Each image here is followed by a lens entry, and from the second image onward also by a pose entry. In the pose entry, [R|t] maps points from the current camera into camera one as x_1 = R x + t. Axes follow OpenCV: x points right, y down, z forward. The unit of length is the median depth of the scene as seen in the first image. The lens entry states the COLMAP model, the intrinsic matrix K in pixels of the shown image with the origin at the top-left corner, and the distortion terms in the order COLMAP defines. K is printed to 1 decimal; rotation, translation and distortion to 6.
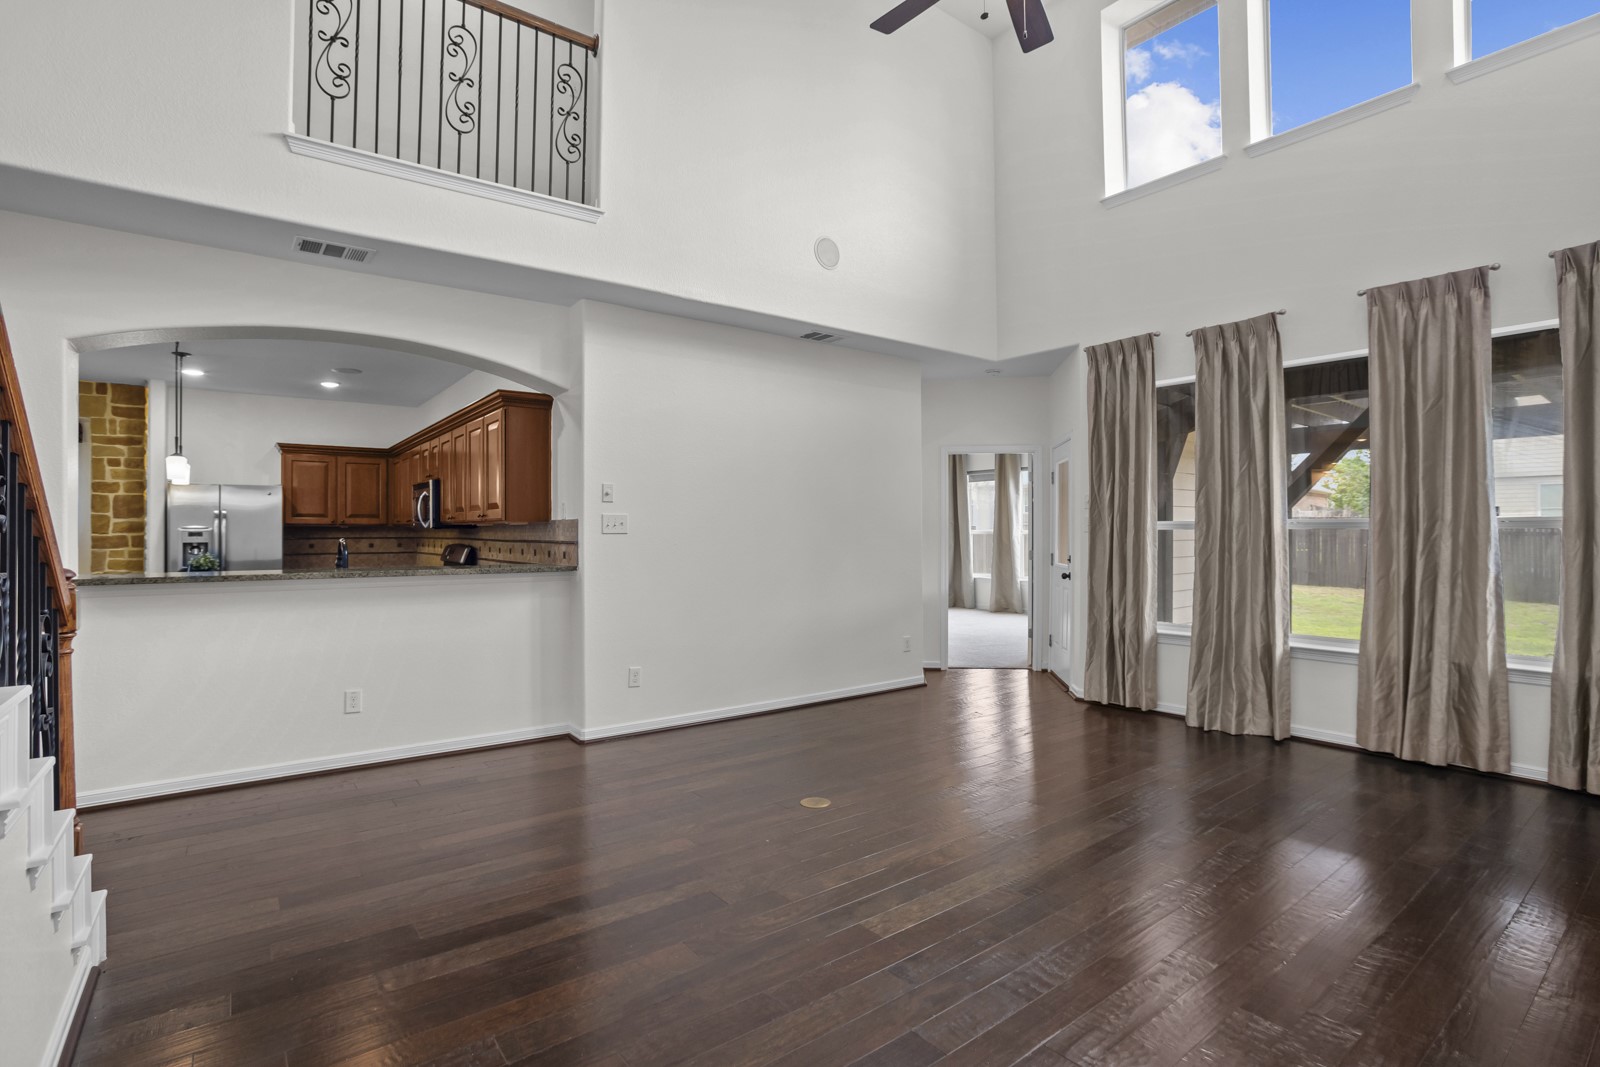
lens RADIAL K [[791.1, 0, 790.2], [0, 791.1, 534.6], [0, 0, 1]] dist [-0.026170, 0.015375]
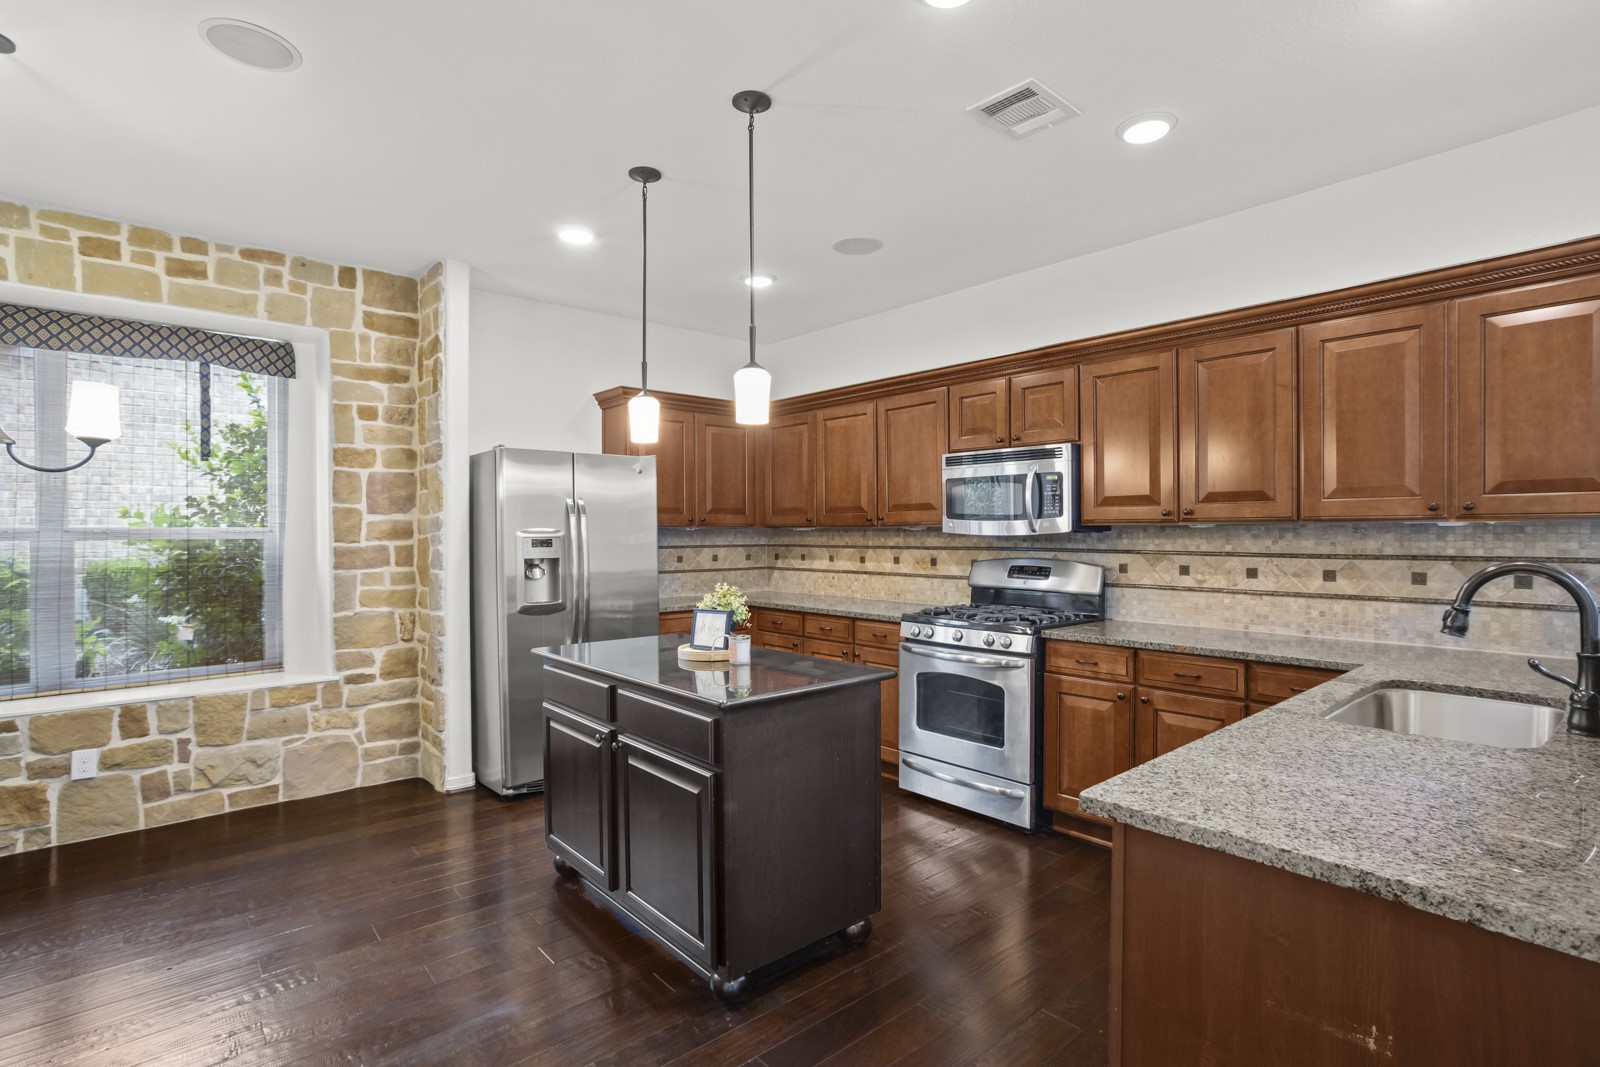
lens RADIAL K [[791.1, 0, 800.1], [0, 791.1, 539.0], [0, 0, 1]] dist [-0.026170, 0.015375]
pose [[0.996373, -0.002678, 0.085051, -0.614011], [0.002094, 0.999974, 0.006953, -0.006703], [-0.085067, -0.006750, 0.996352, 0.426069]]
